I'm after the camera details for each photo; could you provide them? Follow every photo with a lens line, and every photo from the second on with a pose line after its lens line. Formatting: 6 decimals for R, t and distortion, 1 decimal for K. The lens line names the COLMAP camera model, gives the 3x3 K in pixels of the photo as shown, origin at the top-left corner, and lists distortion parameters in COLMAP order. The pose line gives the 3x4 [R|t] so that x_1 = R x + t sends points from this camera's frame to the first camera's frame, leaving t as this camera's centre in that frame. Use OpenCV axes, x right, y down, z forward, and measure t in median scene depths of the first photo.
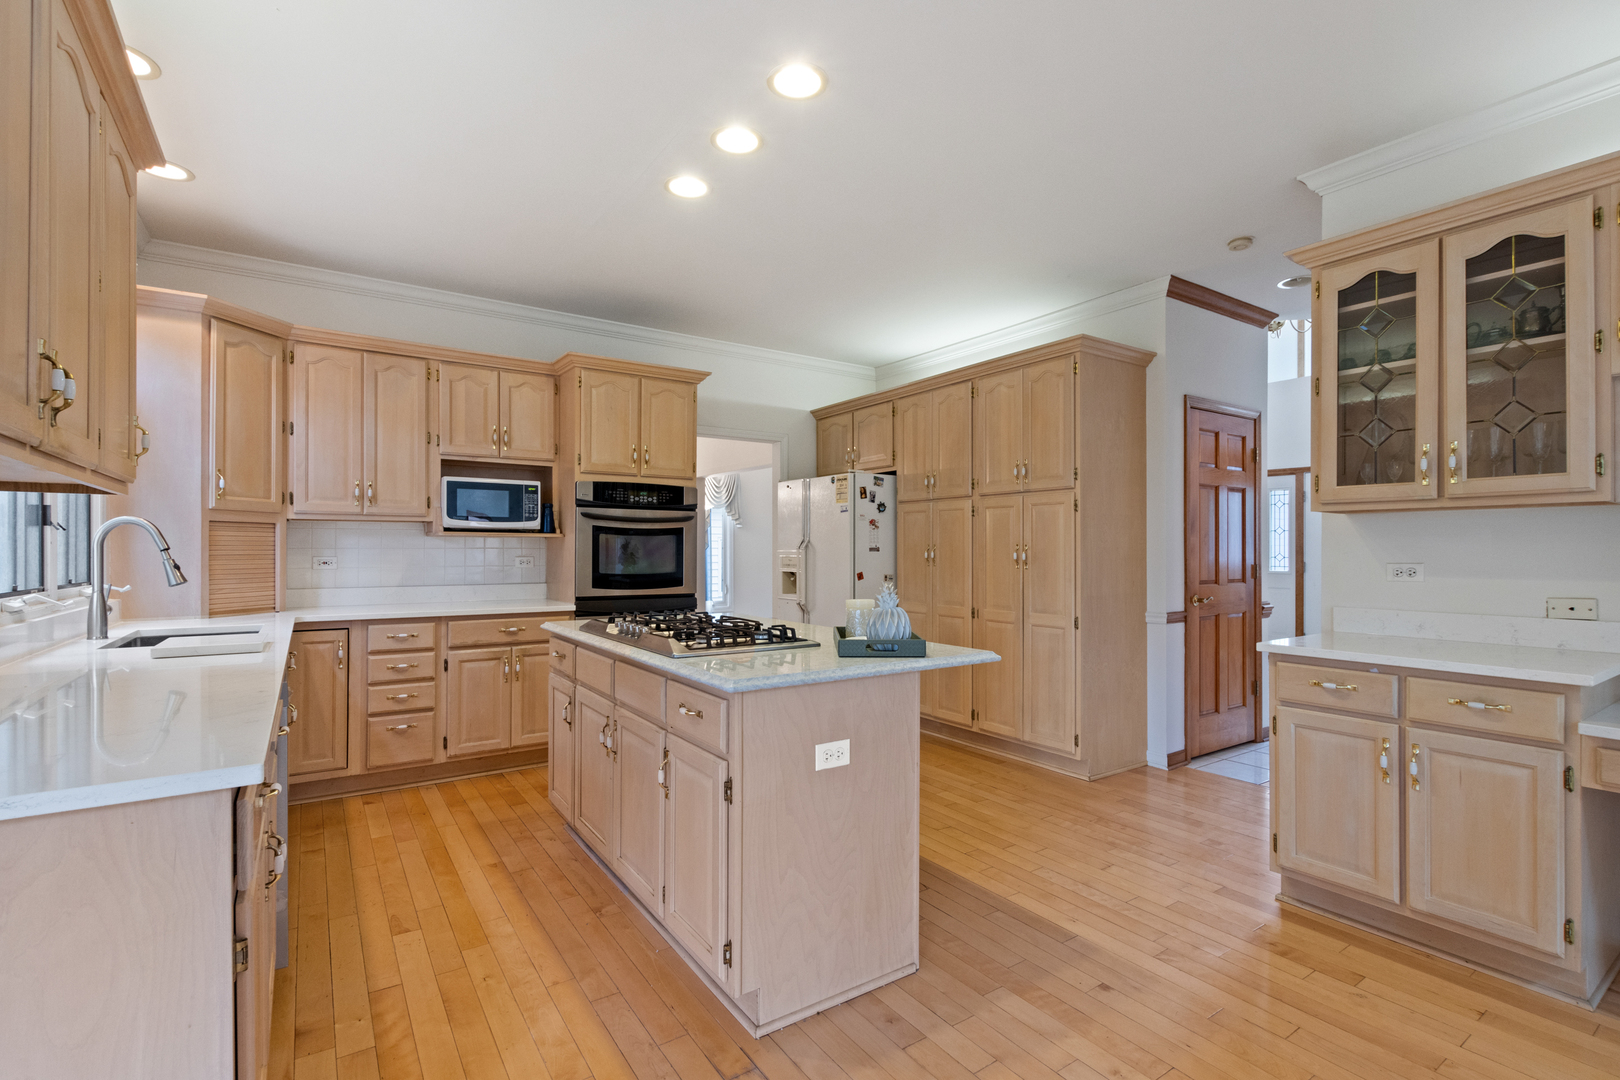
lens RADIAL K [[747.9, 0, 808.1], [0, 747.9, 540.0], [0, 0, 1]] dist [0.001668, 0.000582]
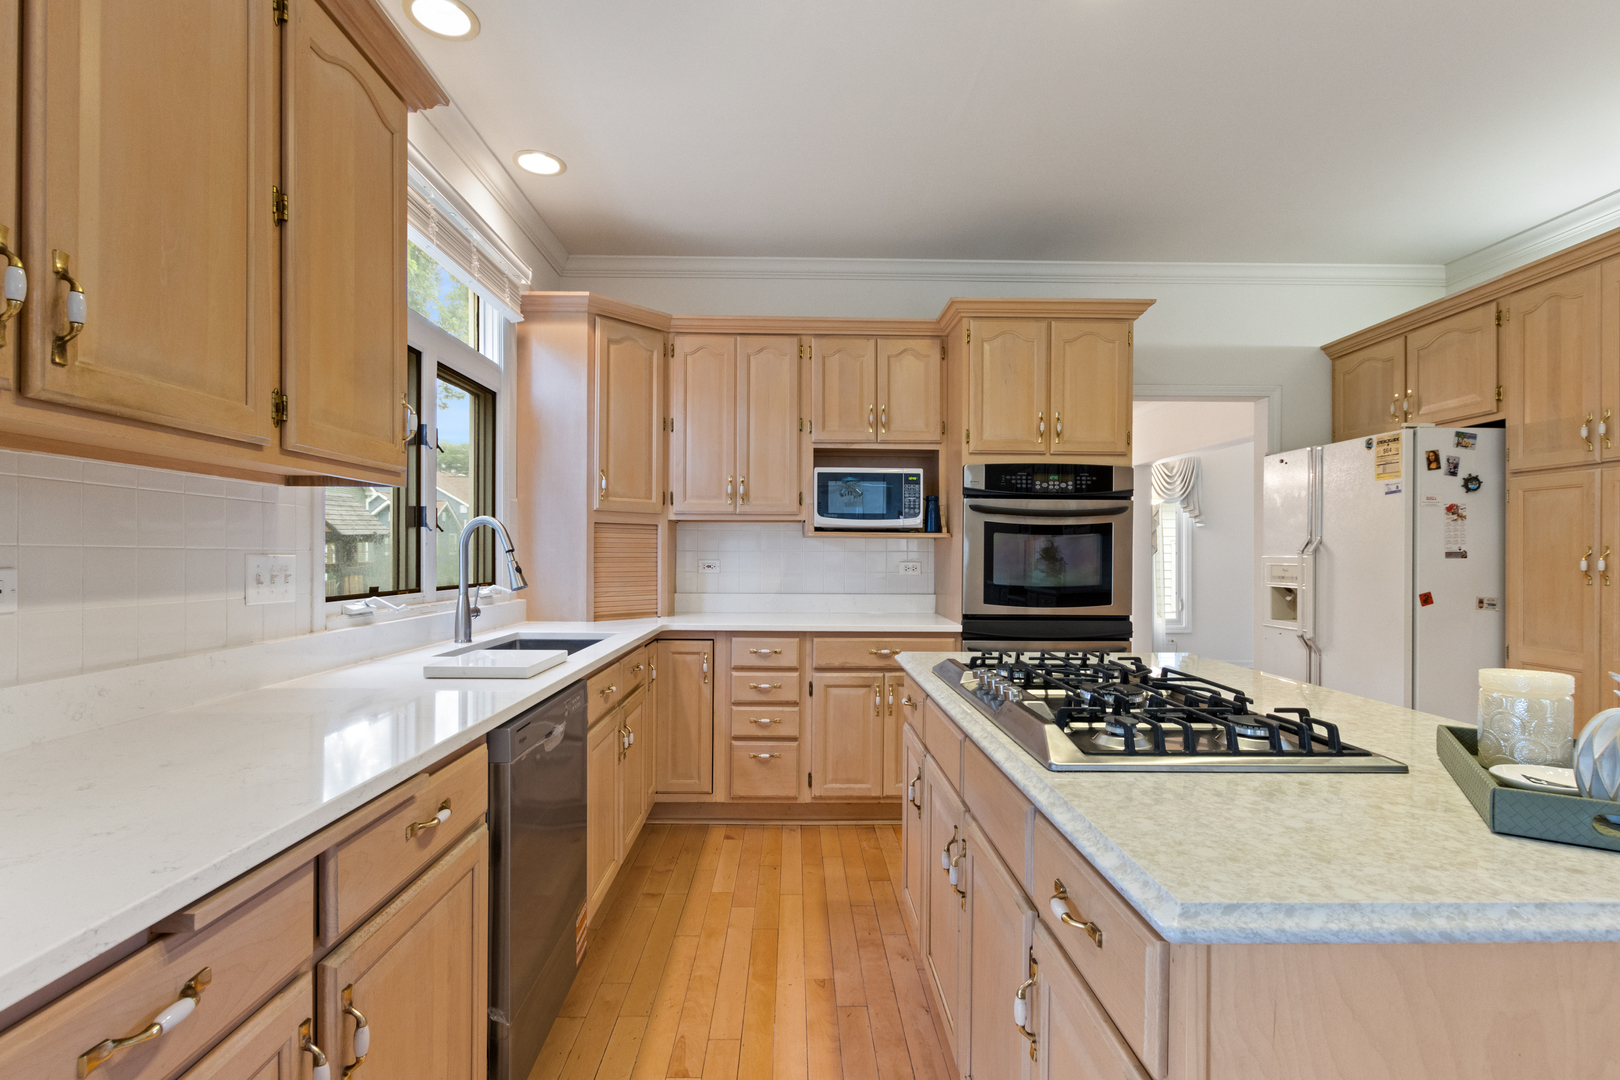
lens RADIAL K [[747.9, 0, 803.9], [0, 747.9, 552.1], [0, 0, 1]] dist [0.001668, 0.000582]
pose [[0.837068, 0.001959, -0.547096, -0.024109], [0.002913, 0.999963, 0.008038, 0.005132], [0.547091, -0.008322, 0.837031, 0.263553]]
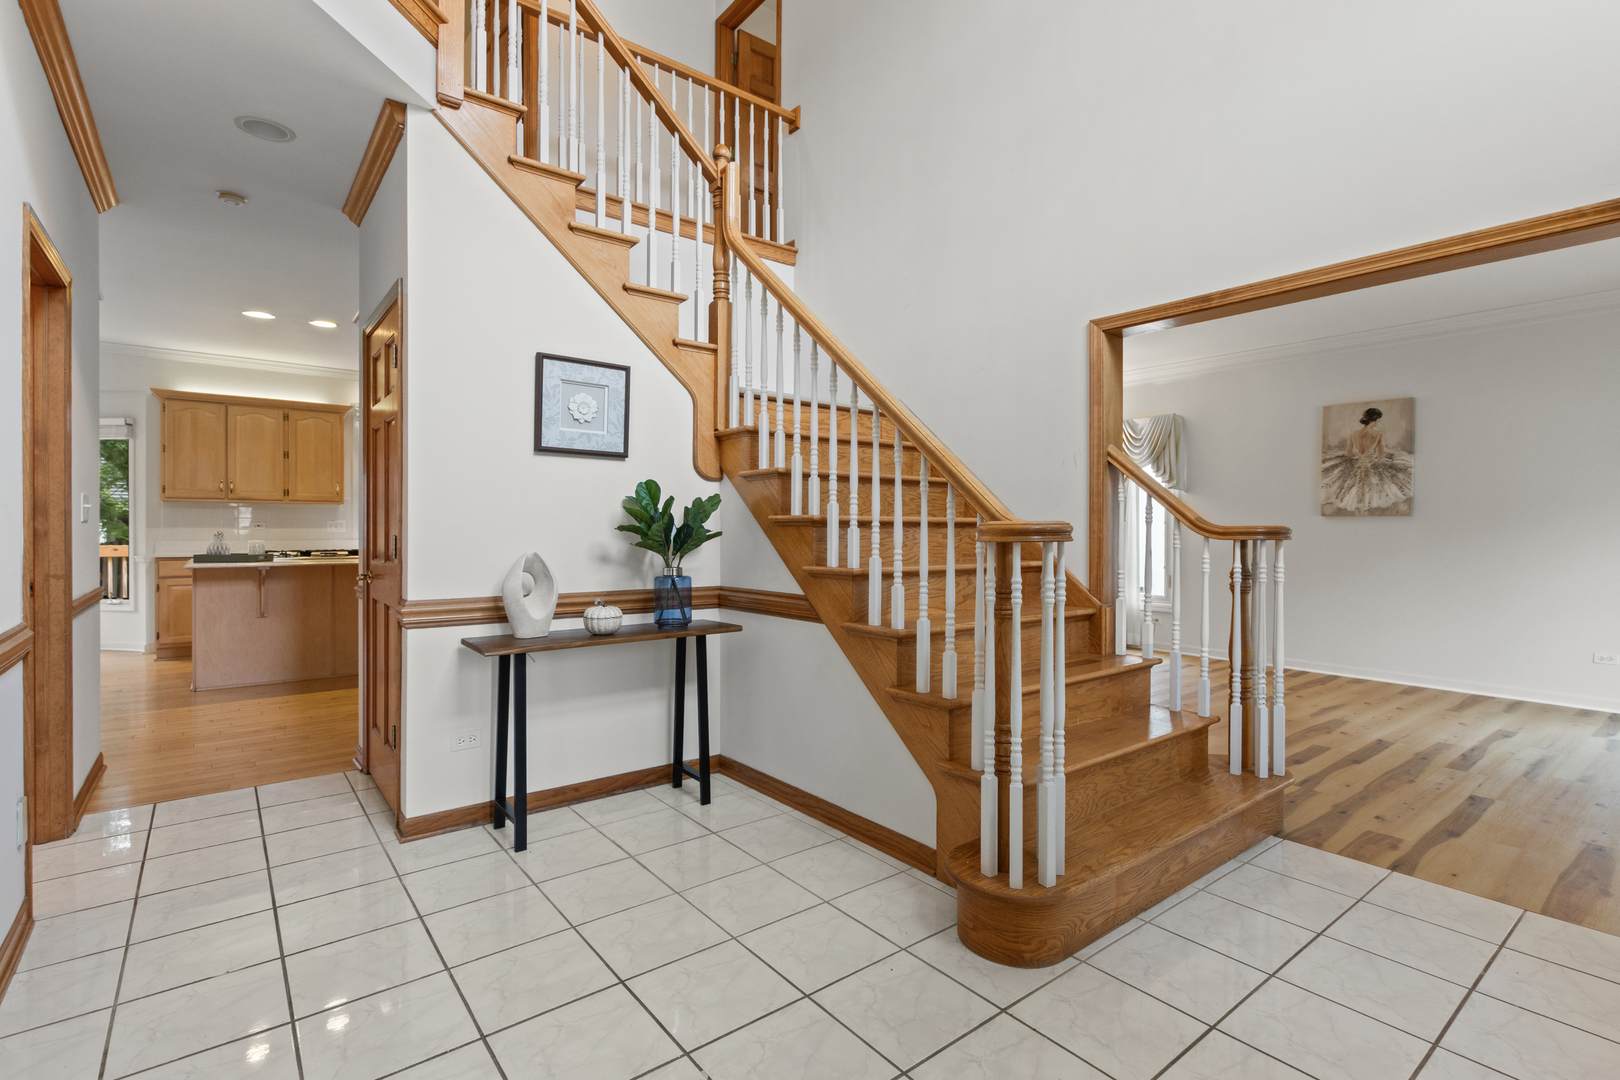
lens RADIAL K [[747.9, 0, 836.2], [0, 747.9, 529.8], [0, 0, 1]] dist [0.001668, 0.000582]
pose [[0.091151, 0.002439, -0.995834, 1.442386], [0.006563, 0.999974, 0.003050, 0.034749], [0.995815, -0.006814, 0.091132, 1.505442]]
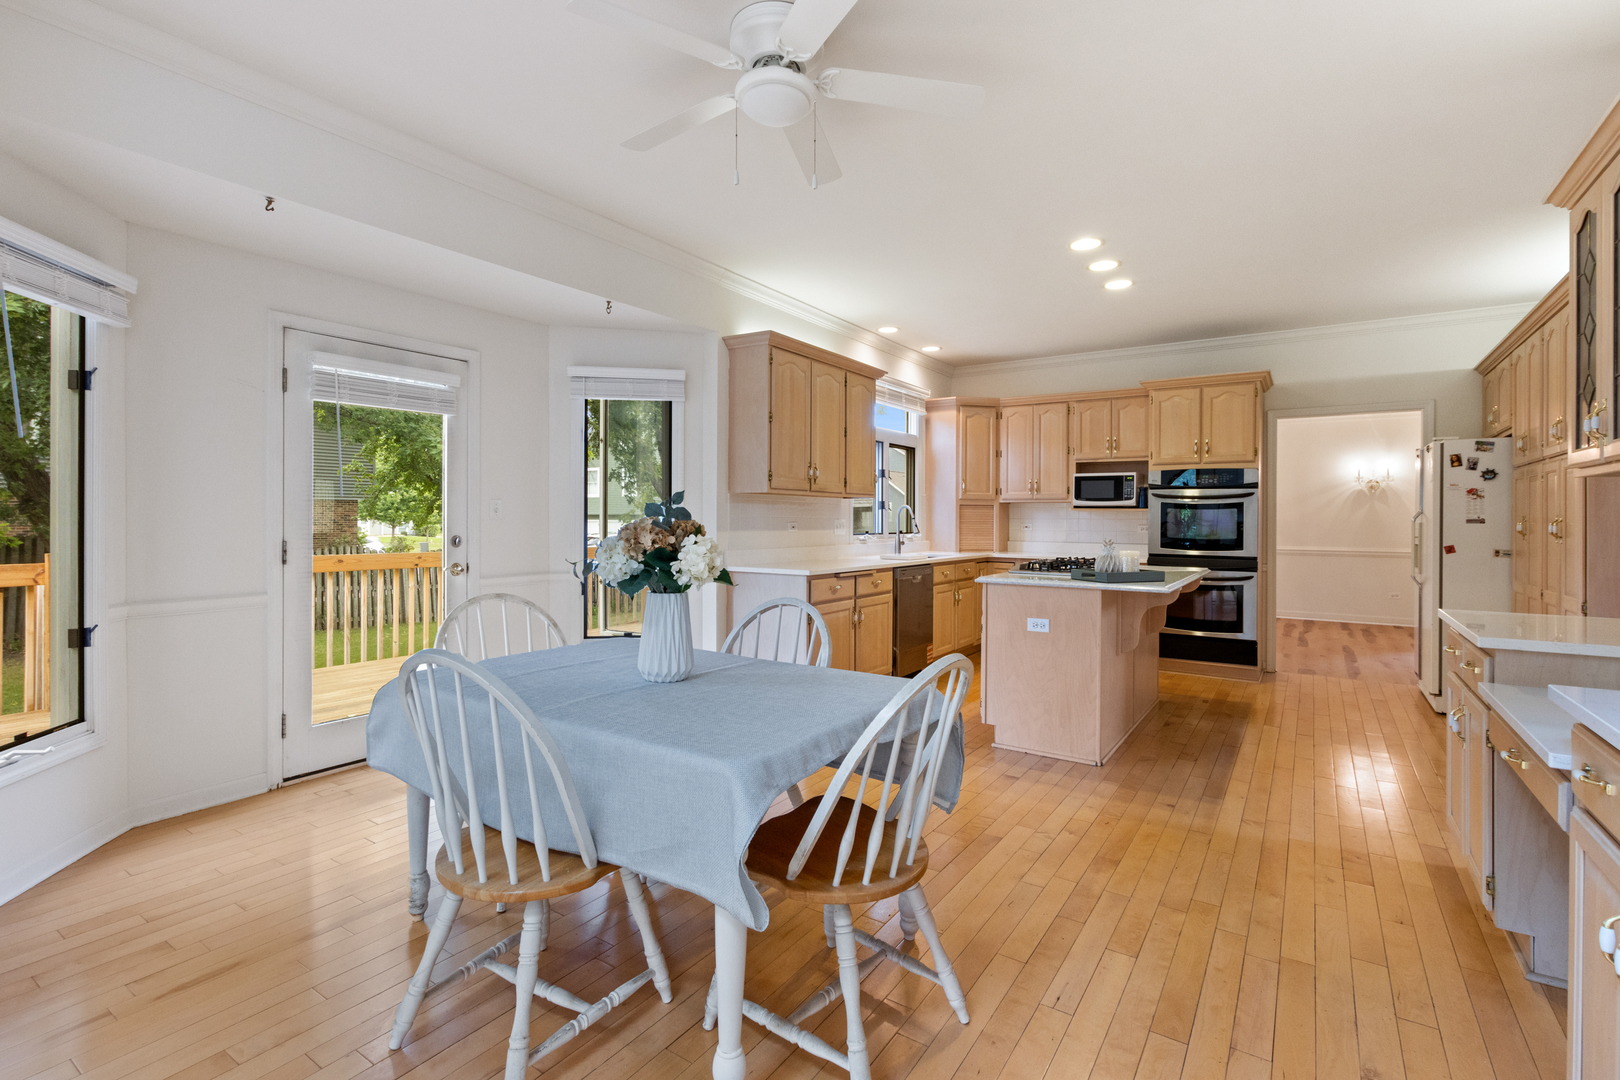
lens RADIAL K [[747.9, 0, 811.0], [0, 747.9, 518.7], [0, 0, 1]] dist [0.001668, 0.000582]
pose [[0.376259, 0.001462, -0.926513, 0.771338], [0.005469, 0.999978, 0.003799, 0.002003], [0.926498, -0.006496, 0.376243, -0.124010]]
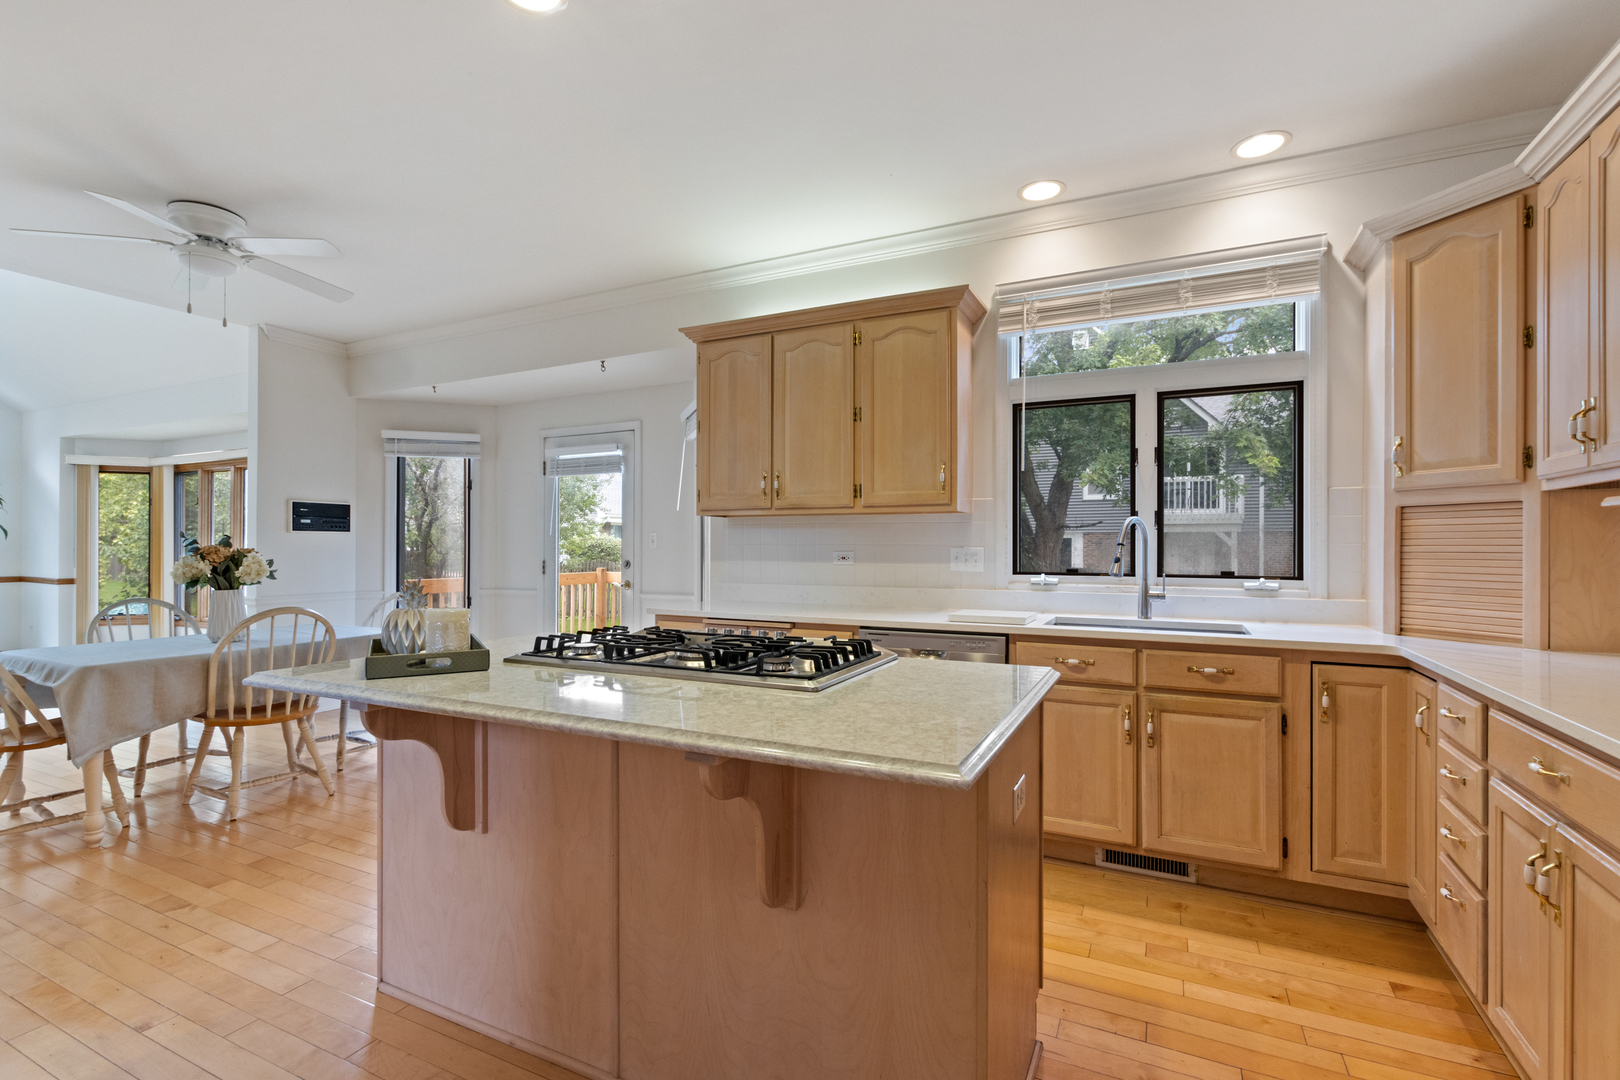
lens RADIAL K [[747.9, 0, 805.4], [0, 747.9, 535.8], [0, 0, 1]] dist [0.001668, 0.000582]
pose [[-0.870002, -0.008514, -0.492975, 0.077915], [0.004232, 0.999685, -0.024732, 0.016248], [0.493030, -0.023603, -0.869692, 1.101127]]
